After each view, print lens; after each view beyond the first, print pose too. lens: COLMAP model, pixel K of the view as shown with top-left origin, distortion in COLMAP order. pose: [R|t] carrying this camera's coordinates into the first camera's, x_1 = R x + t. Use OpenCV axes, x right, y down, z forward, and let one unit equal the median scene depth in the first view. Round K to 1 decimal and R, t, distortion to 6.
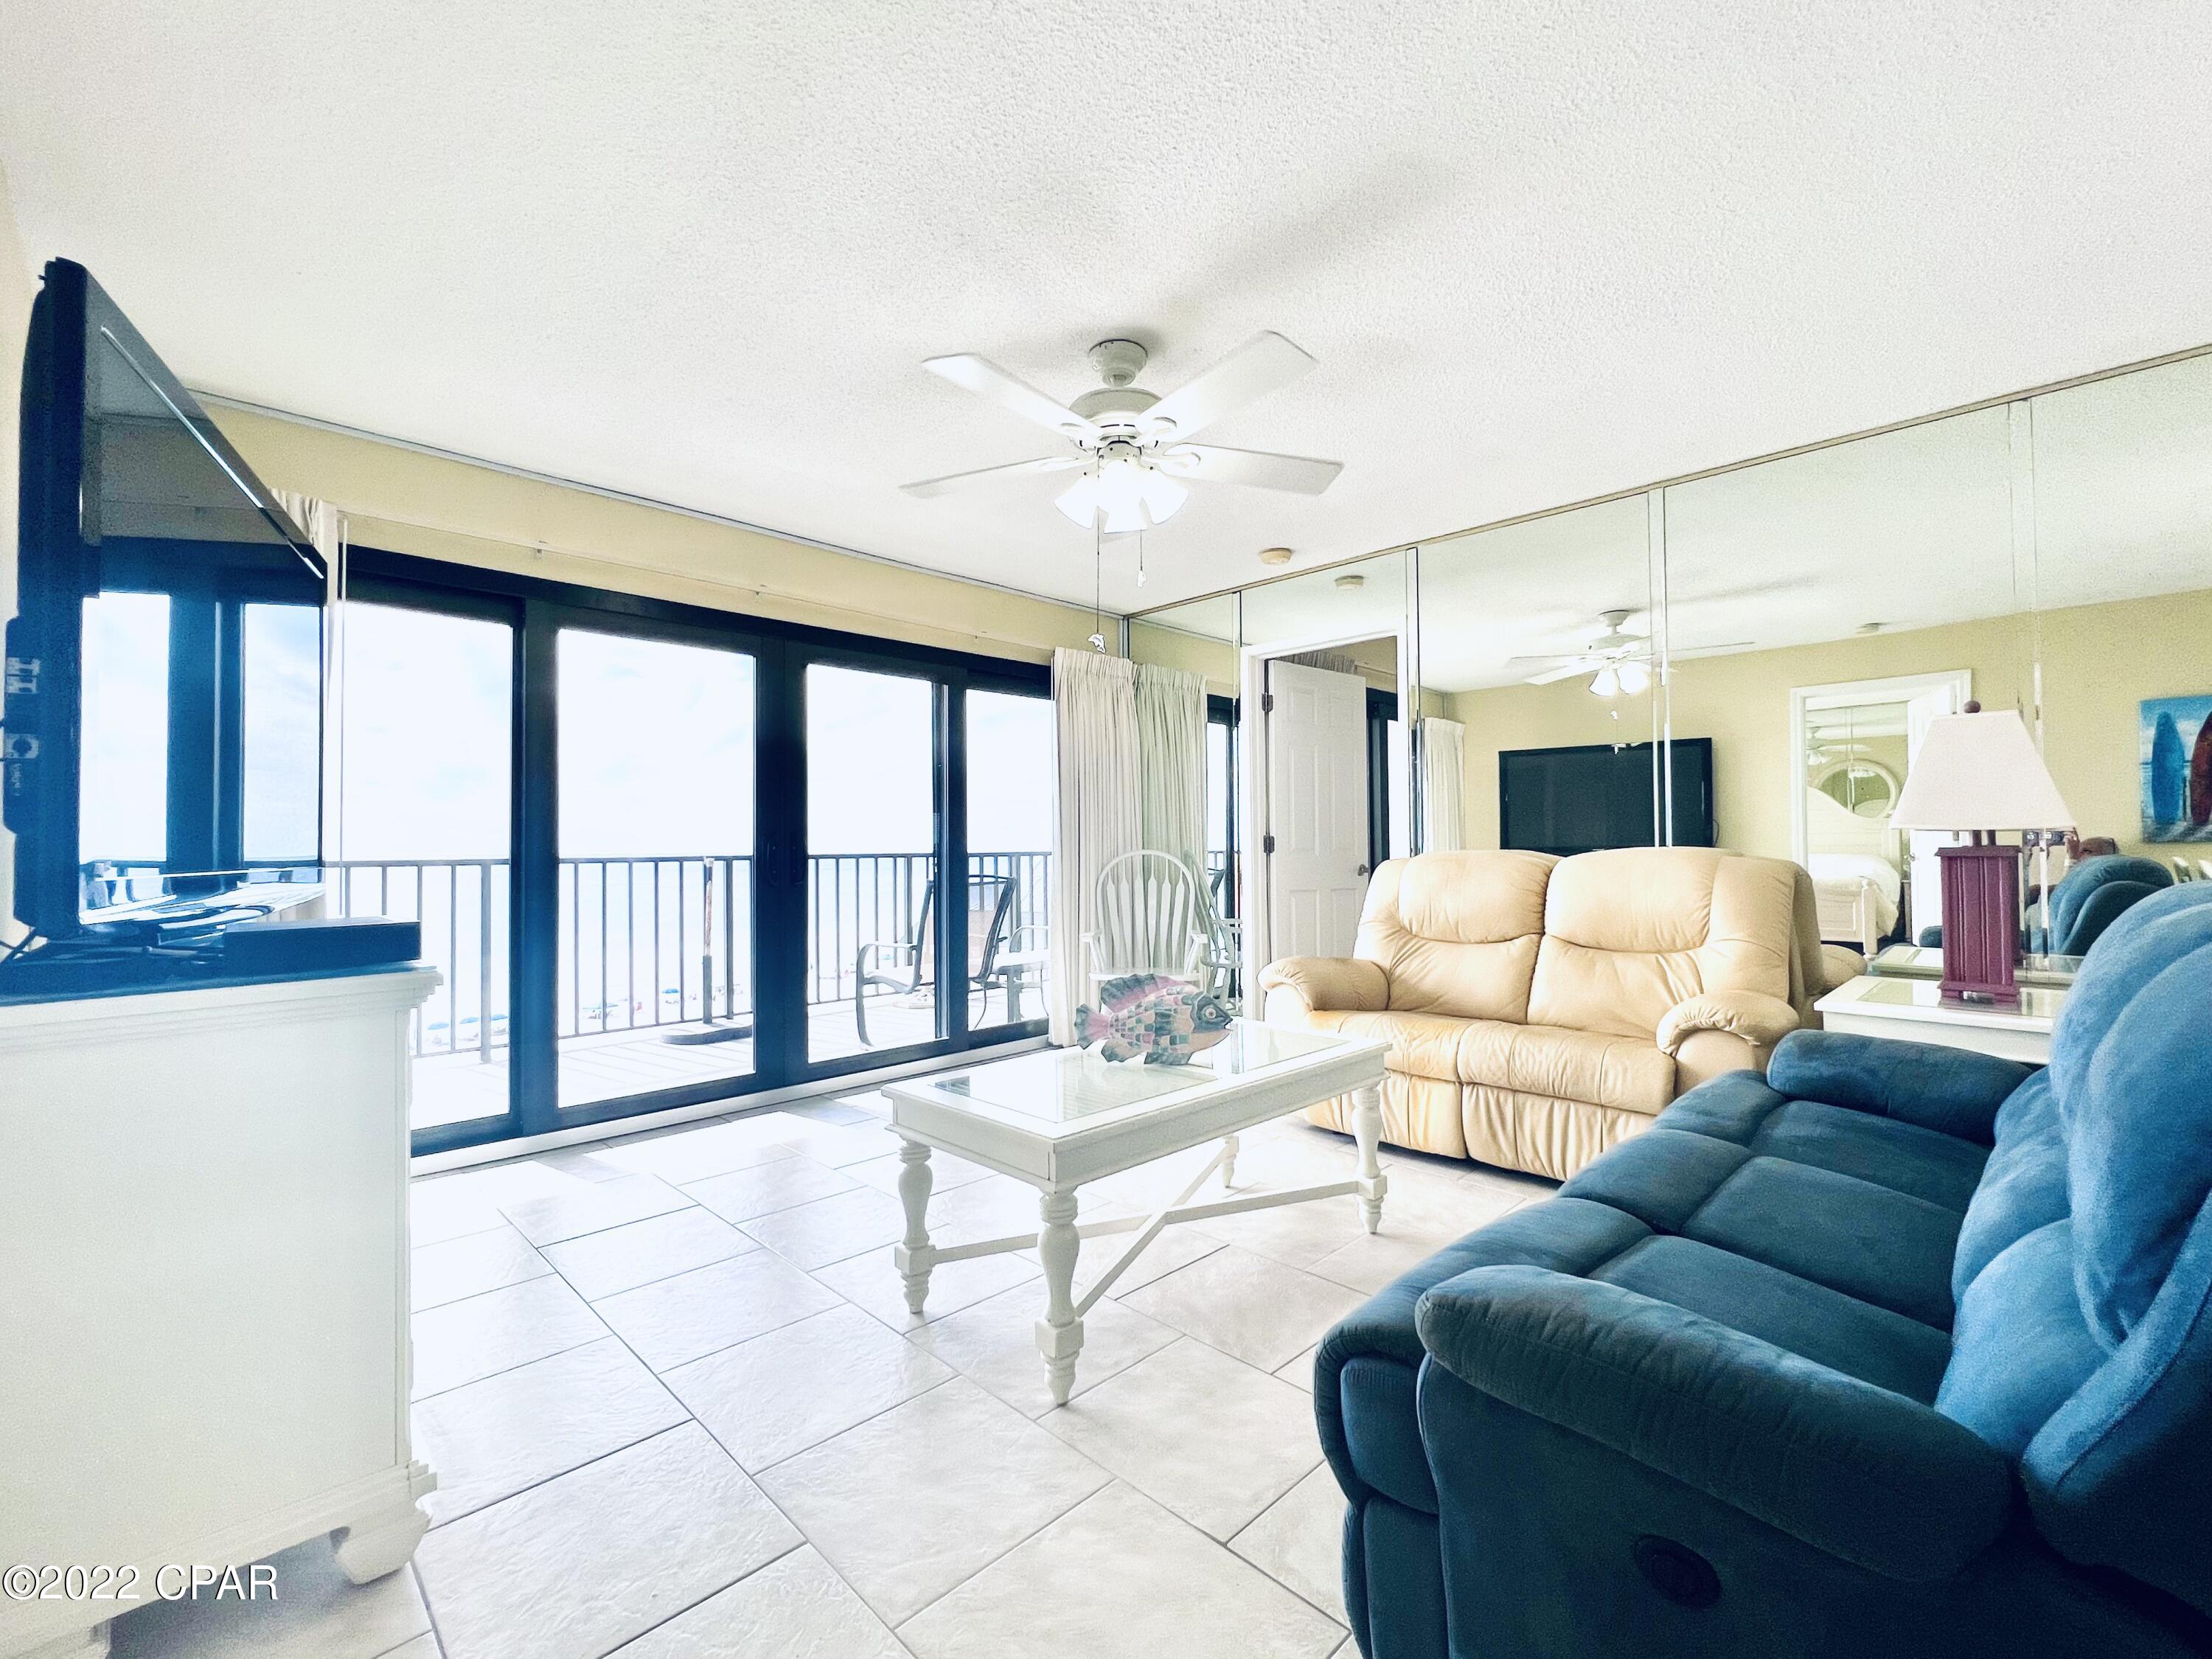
lens RADIAL K [[927.6, 0, 1108.6], [0, 927.6, 825.0], [0, 0, 1]] dist [-0.003555, 0.000096]
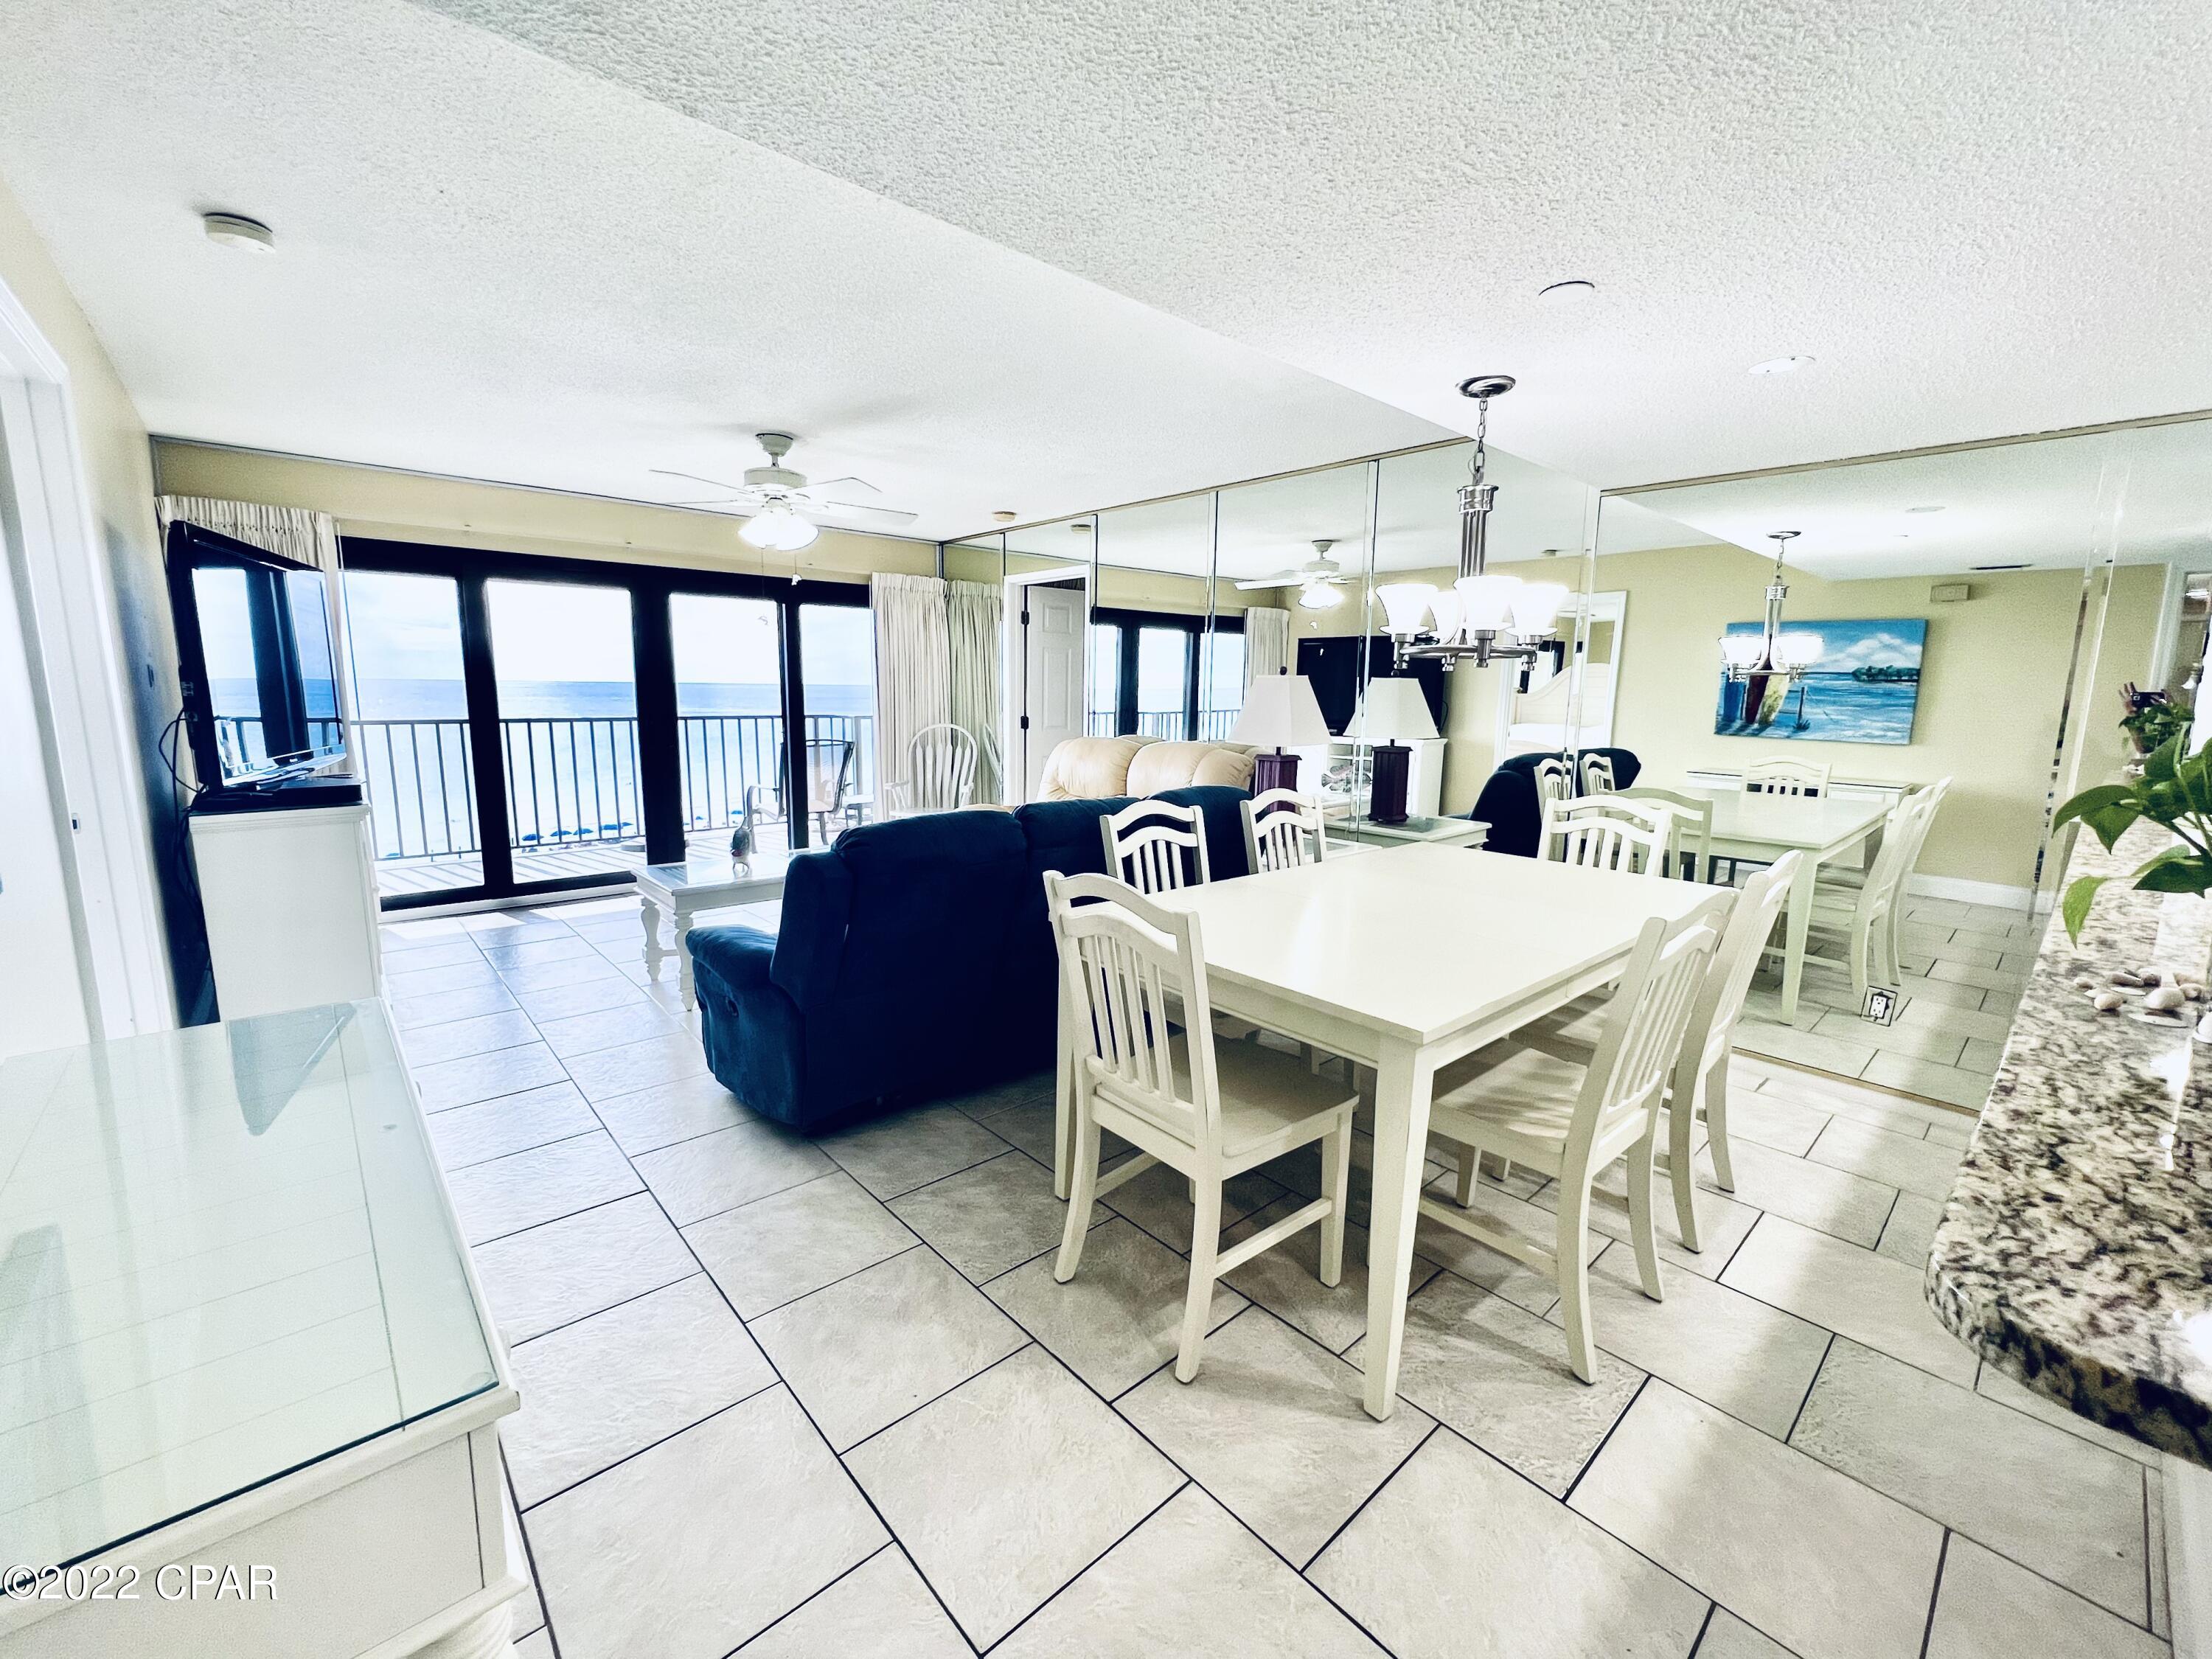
lens RADIAL K [[886.7, 0, 1104.7], [0, 886.7, 817.3], [0, 0, 1]] dist [-0.004265, 0.001469]
pose [[0.998655, 0.029244, -0.042821, 0.352892], [-0.021589, 0.985308, 0.169415, -0.066726], [0.047146, -0.168263, 0.984614, -0.323821]]
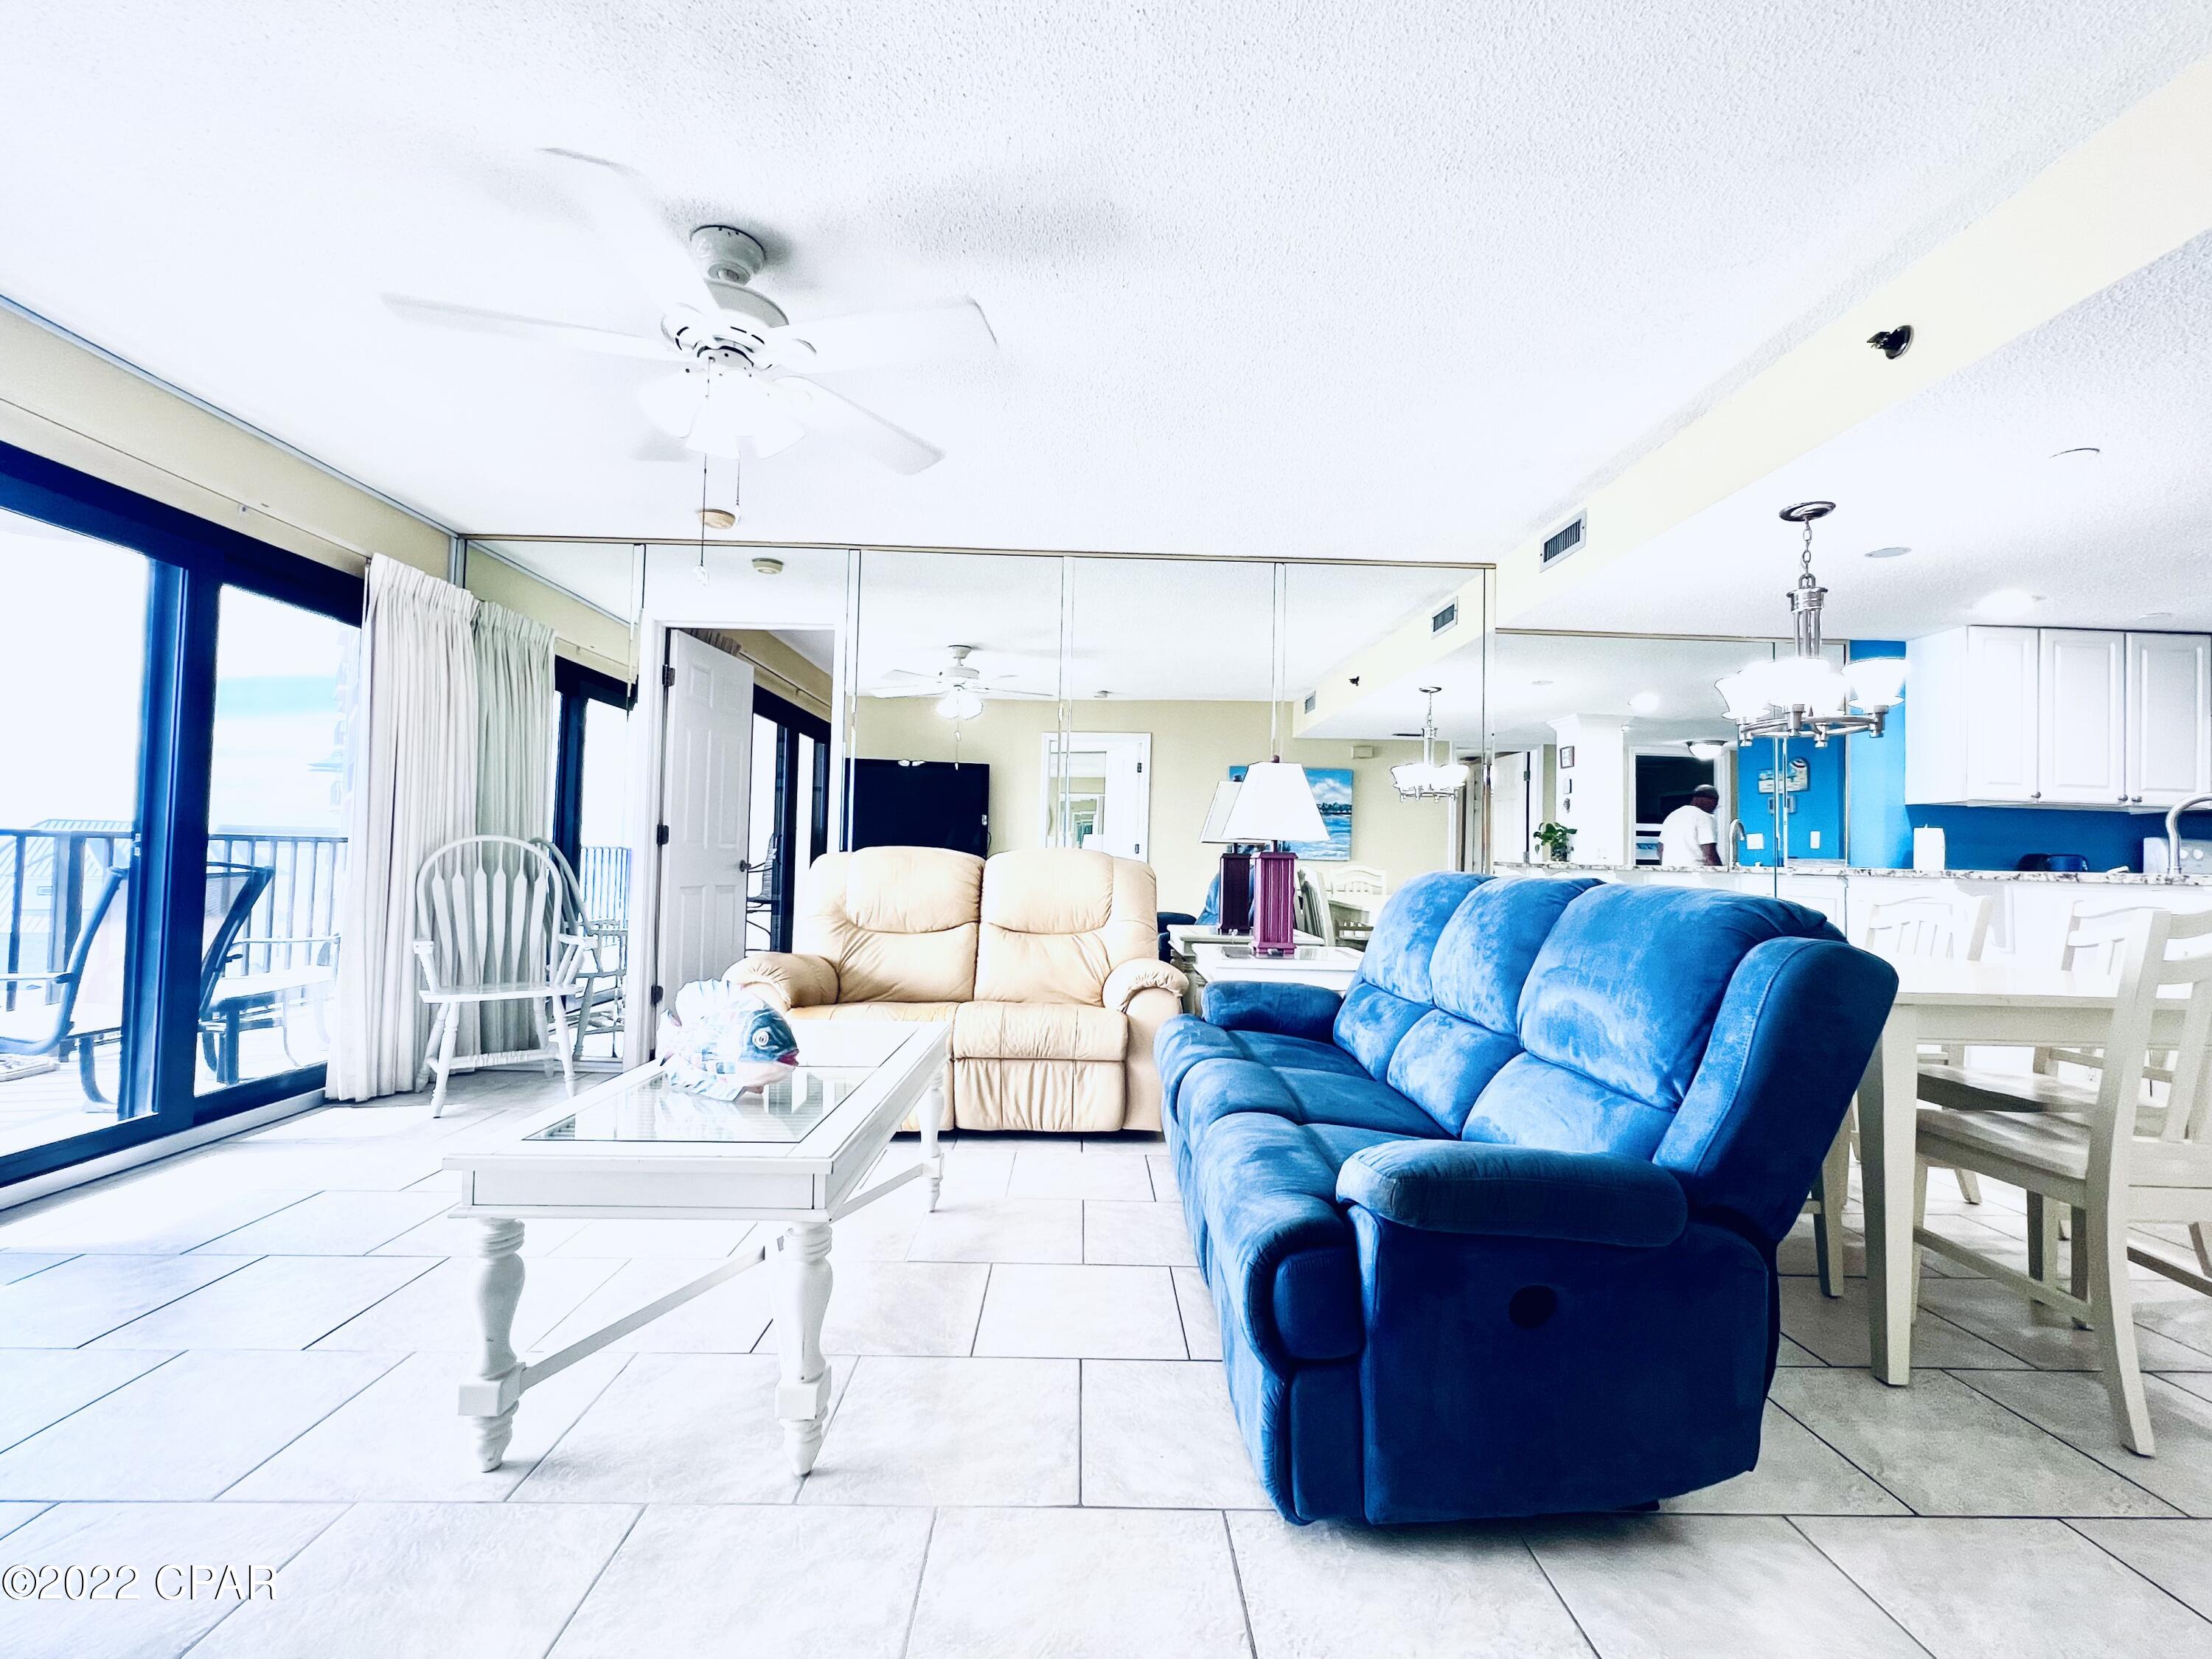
lens RADIAL K [[927.6, 0, 1091.3], [0, 927.6, 828.2], [0, 0, 1]] dist [-0.003555, 0.000096]
pose [[0.694994, 0.046365, 0.717519, -0.179981], [-0.044580, 0.998777, -0.021358, 0.015331], [-0.717632, -0.017143, 0.696212, 0.083807]]
